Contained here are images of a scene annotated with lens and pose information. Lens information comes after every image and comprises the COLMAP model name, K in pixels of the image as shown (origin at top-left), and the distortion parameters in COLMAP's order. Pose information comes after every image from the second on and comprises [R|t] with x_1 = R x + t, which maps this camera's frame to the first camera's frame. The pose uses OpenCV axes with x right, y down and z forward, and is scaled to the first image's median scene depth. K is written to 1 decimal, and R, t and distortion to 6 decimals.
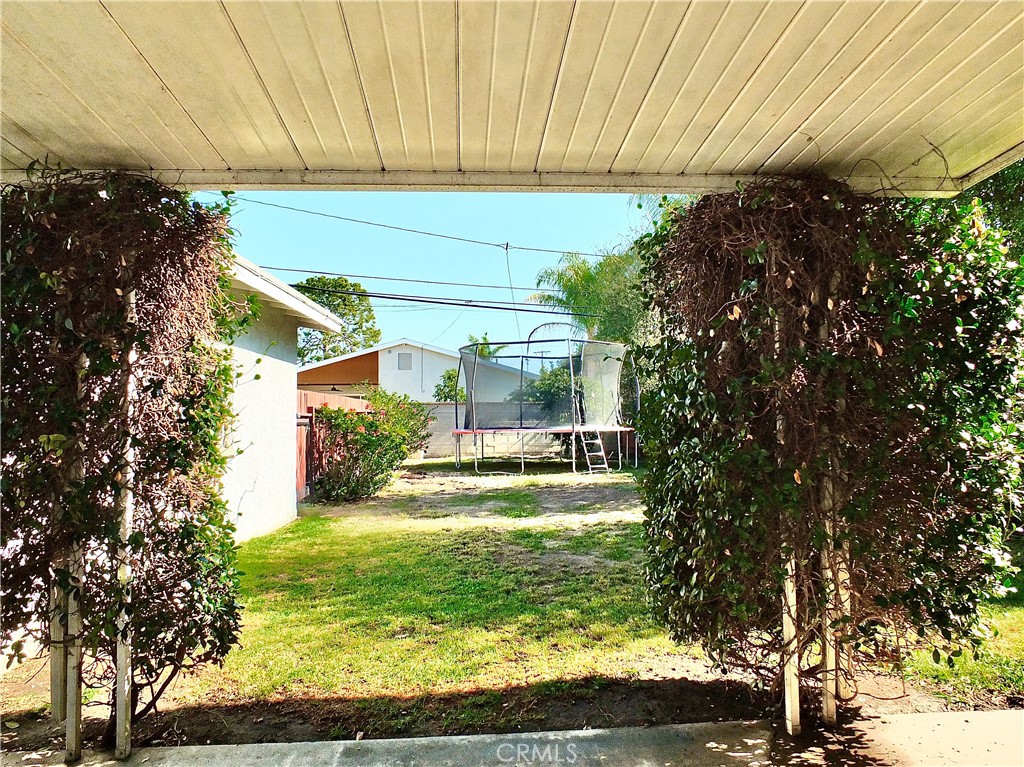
lens RADIAL K [[704.3, 0, 518.5], [0, 704.3, 381.1], [0, 0, 1]] dist [-0.041354, 0.017491]
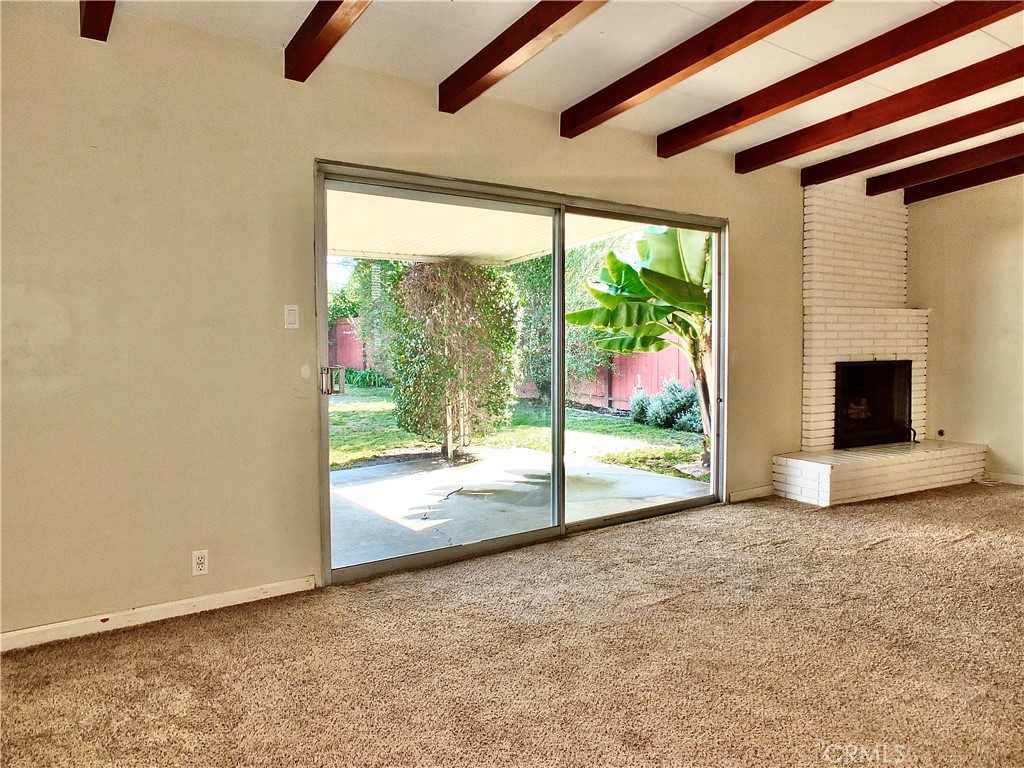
lens RADIAL K [[704.3, 0, 507.3], [0, 704.3, 384.7], [0, 0, 1]] dist [-0.041354, 0.017491]
pose [[0.855886, -0.032209, 0.516160, -0.942376], [-0.024635, 0.994387, 0.102901, -0.102785], [-0.516577, -0.100787, 0.850288, -1.646700]]
